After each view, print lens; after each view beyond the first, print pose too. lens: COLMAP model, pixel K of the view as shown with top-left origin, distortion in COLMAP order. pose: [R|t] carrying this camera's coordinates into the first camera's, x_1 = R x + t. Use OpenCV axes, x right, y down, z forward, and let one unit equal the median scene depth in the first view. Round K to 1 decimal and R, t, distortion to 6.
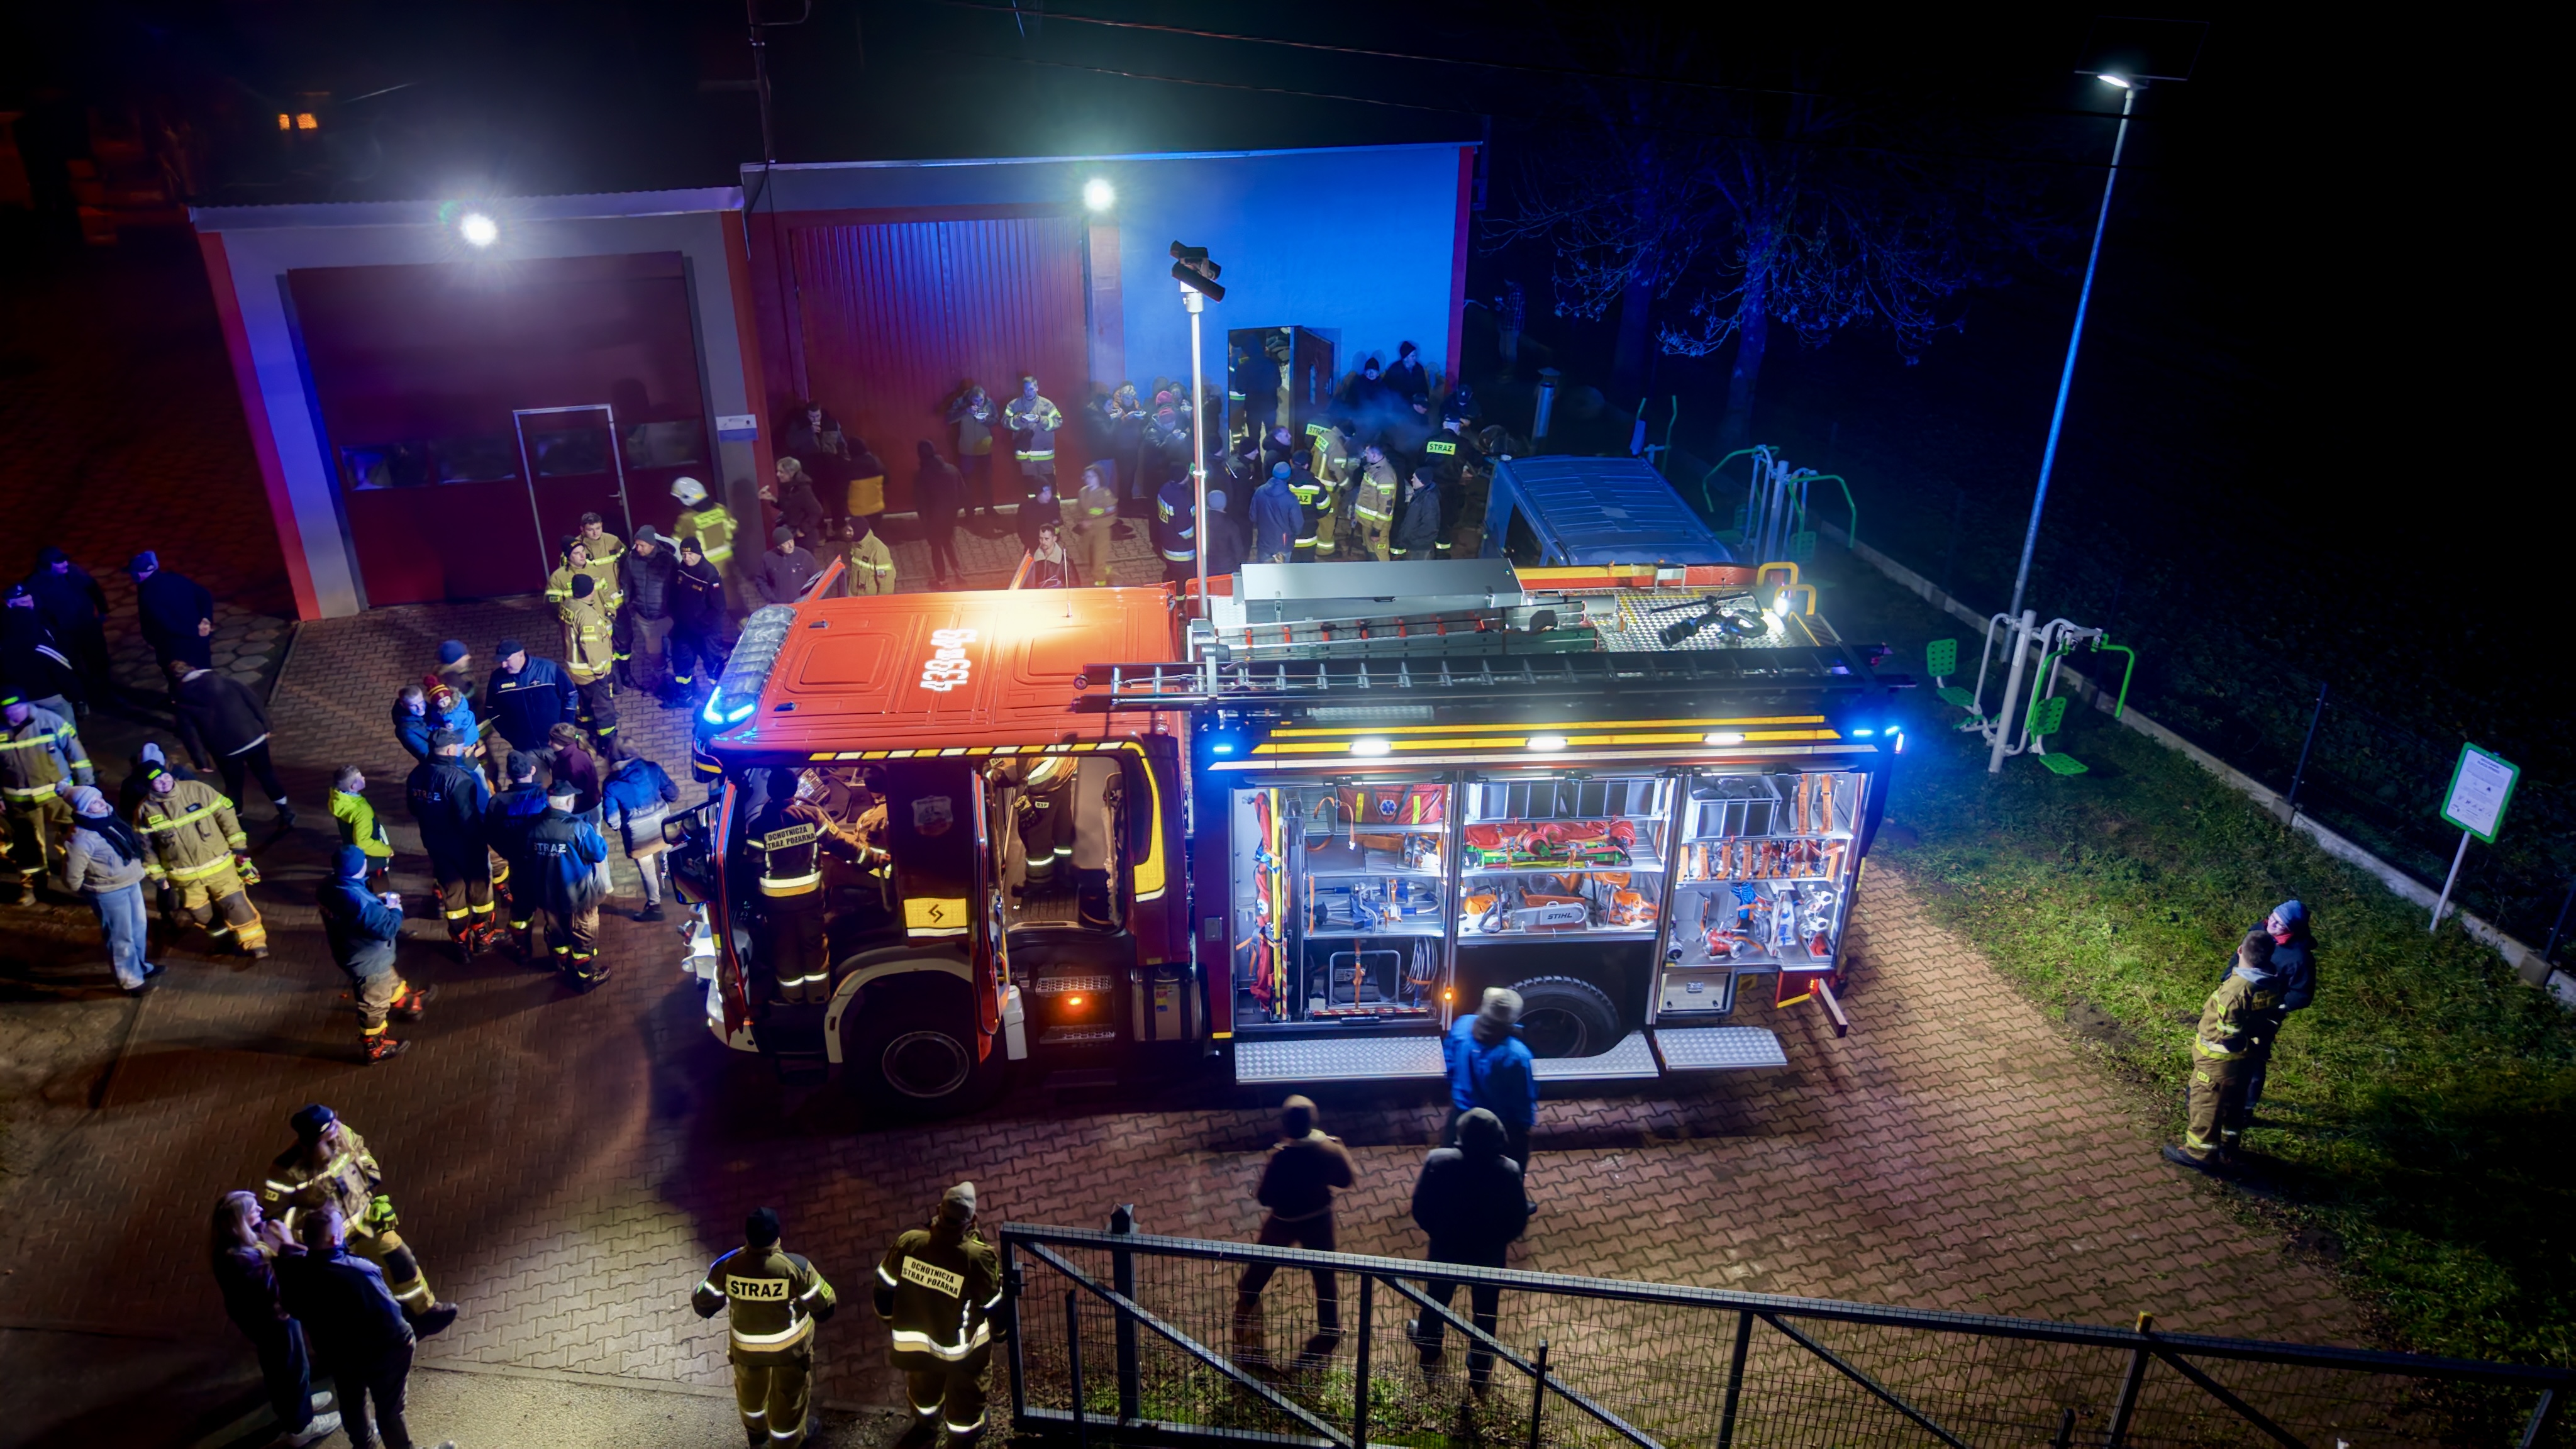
lens RADIAL K [[1740.7, 0, 1290.0], [0, 1740.7, 680.0], [0, 0, 1]] dist [0.008007, 0.000917]
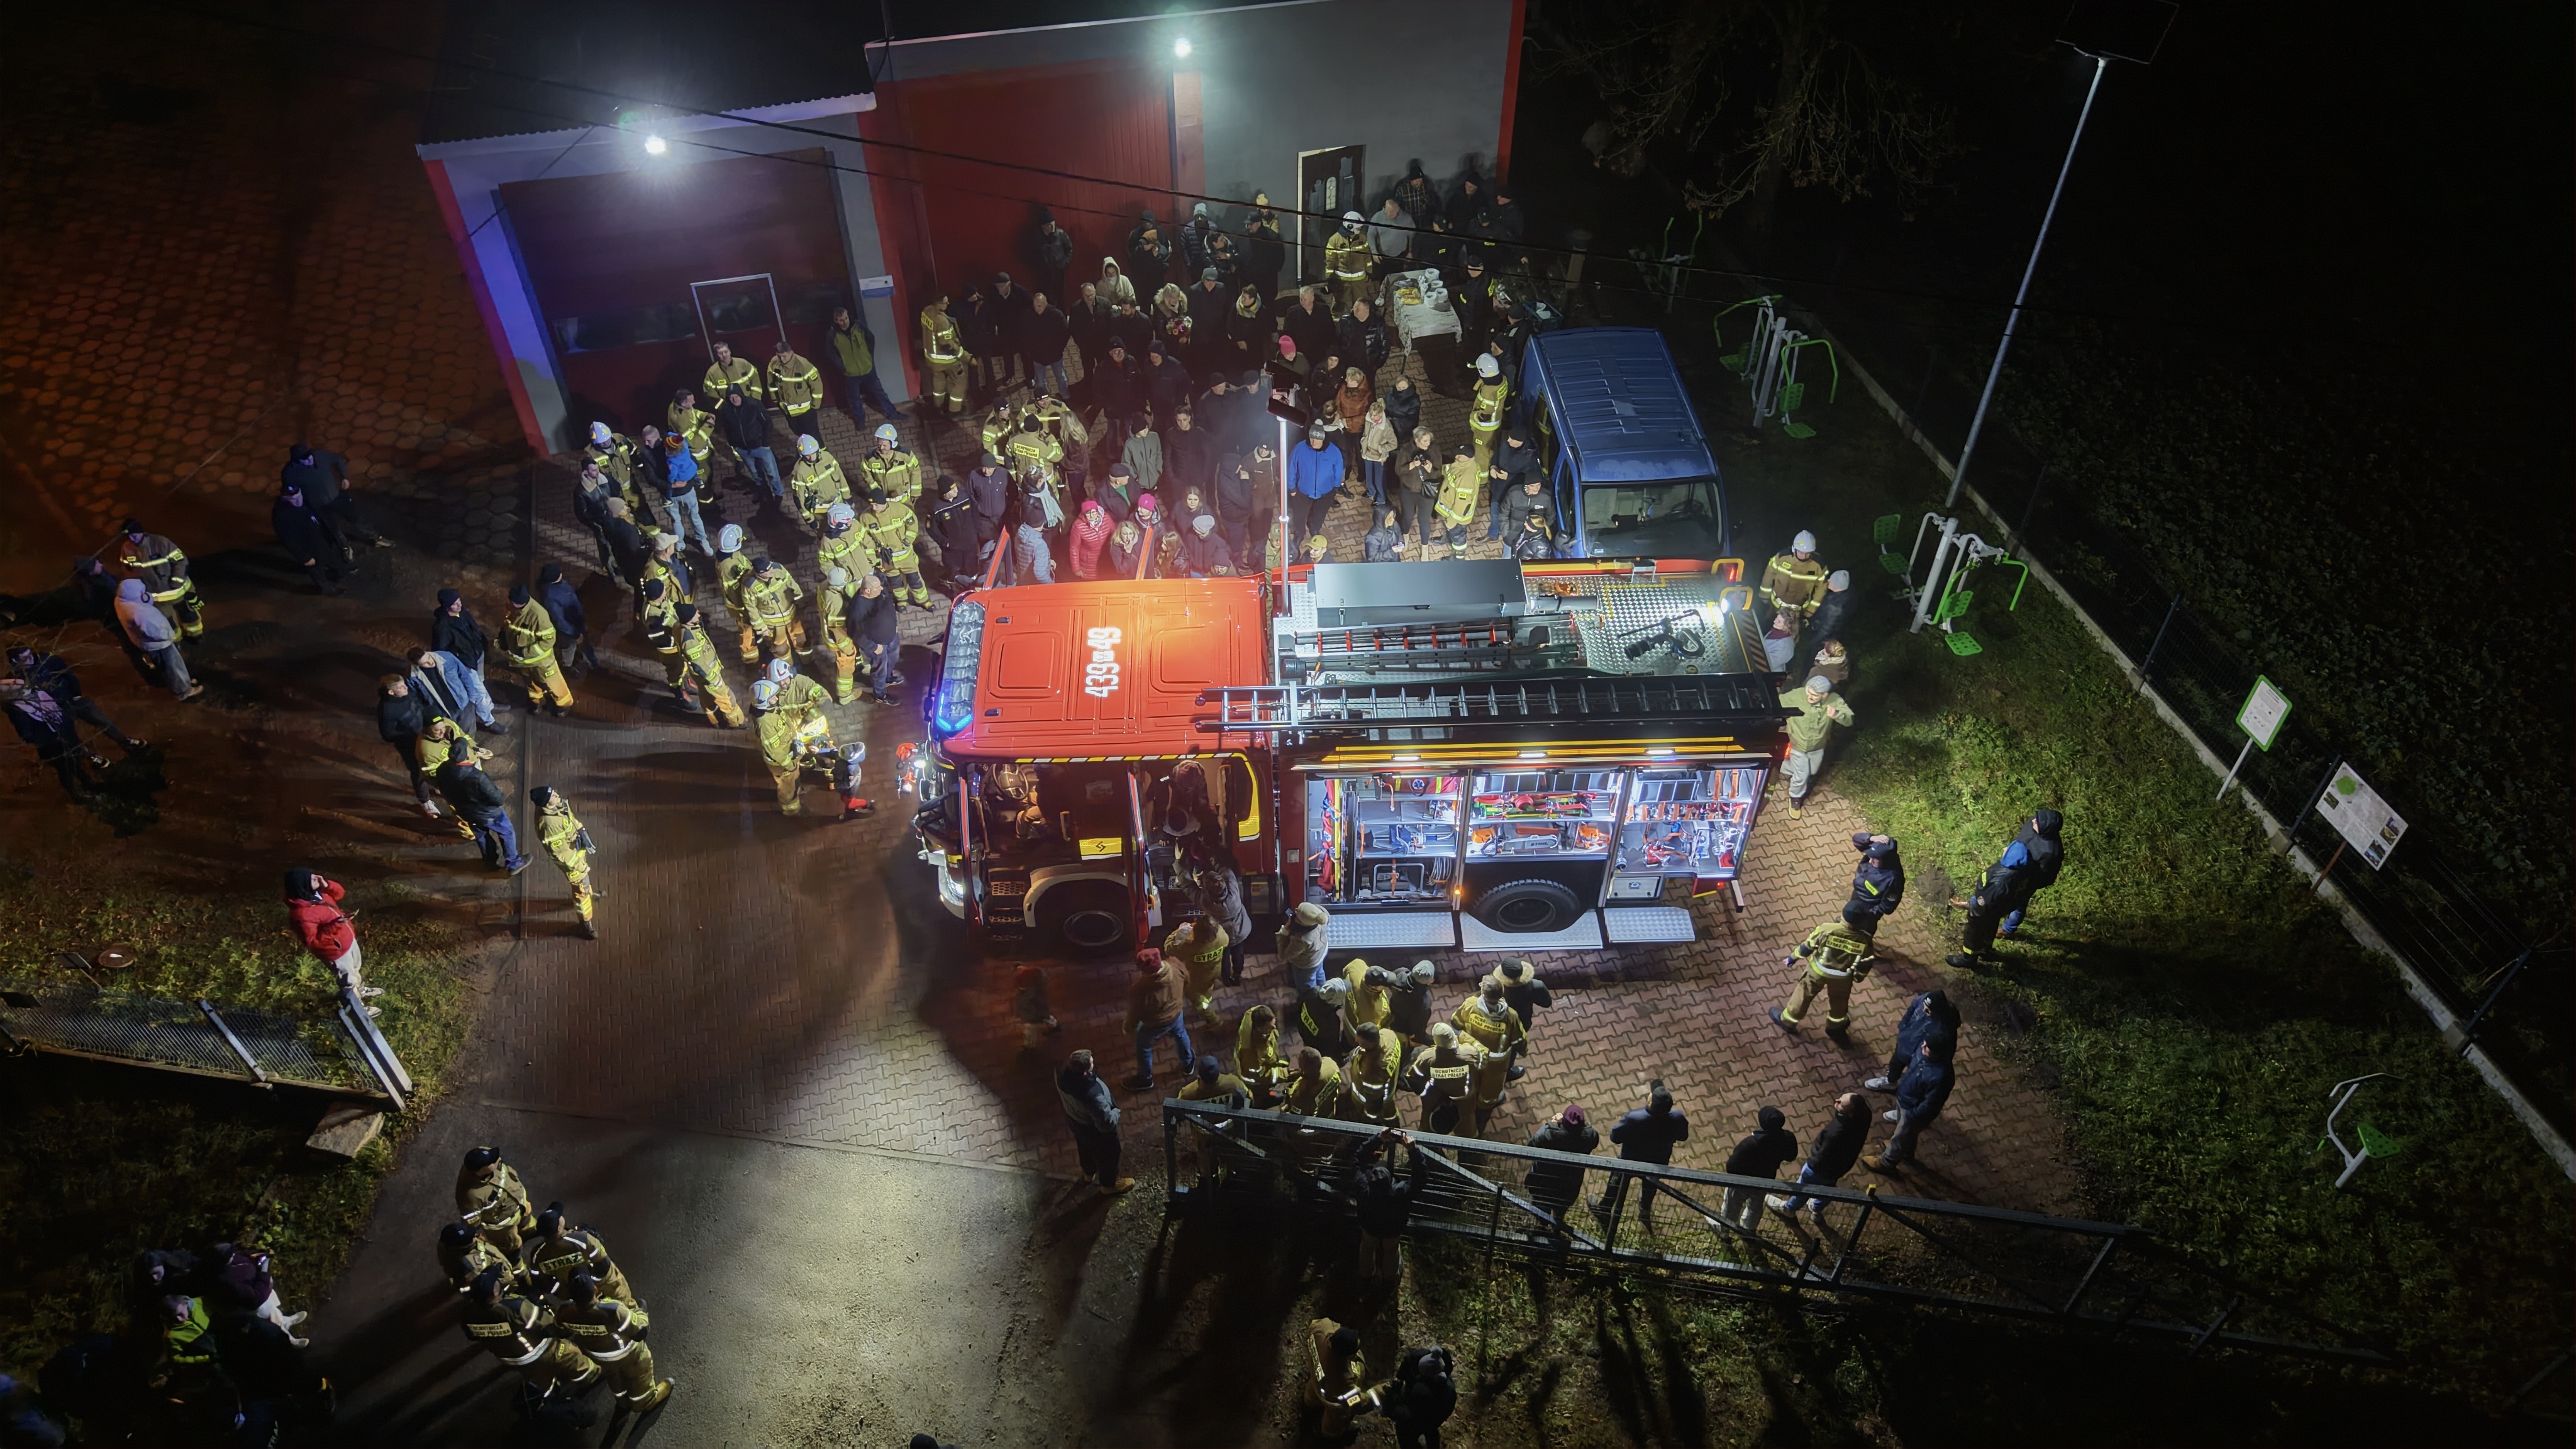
lens RADIAL K [[1757.1, 0, 1290.0], [0, 1757.1, 674.1], [0, 0, 1]] dist [0.037391, -0.044737]
pose [[0.999531, 0.016410, -0.025848, -0.011372], [-0.007743, 0.952274, 0.305145, -0.422795], [0.029622, -0.304802, 0.951955, -0.311559]]
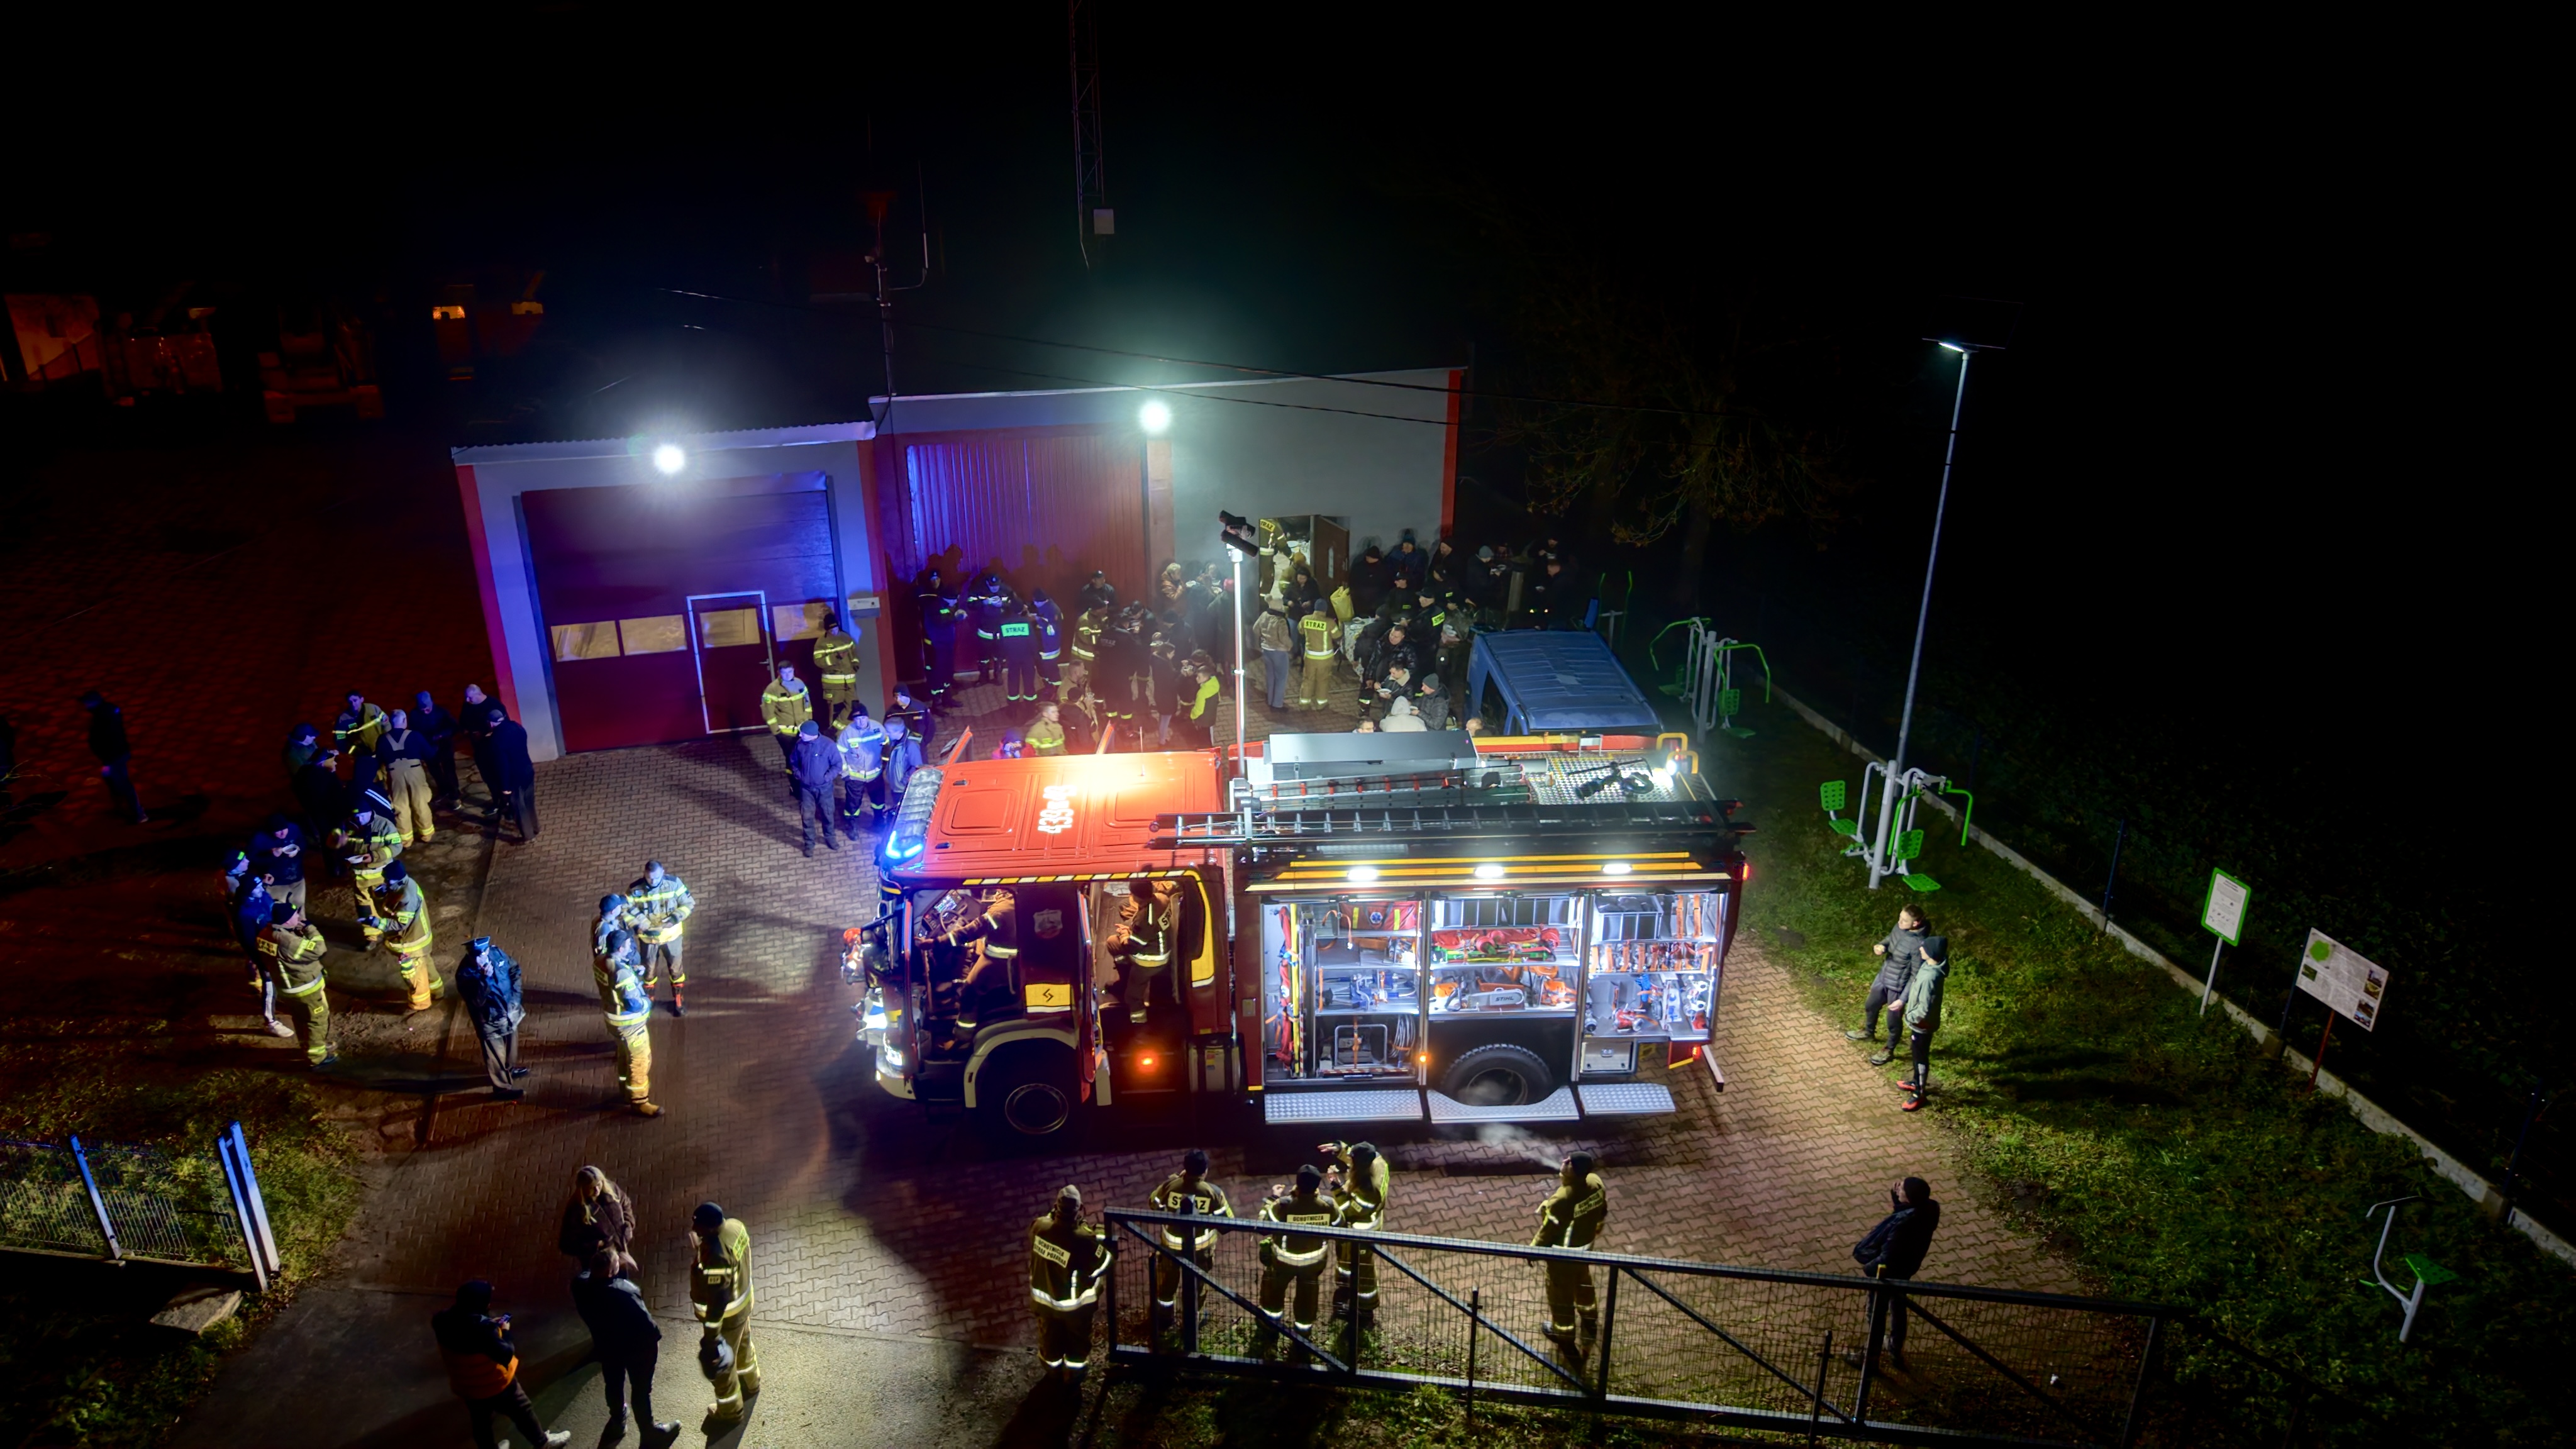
lens RADIAL K [[1735.7, 0, 1294.3], [0, 1735.7, 673.8], [0, 0, 1]] dist [0.024911, -0.024316]
pose [[0.999879, -0.001967, -0.015424, 0.012739], [0.000992, 0.998015, -0.062968, -0.031690], [0.015517, 0.062945, 0.997896, -0.365974]]
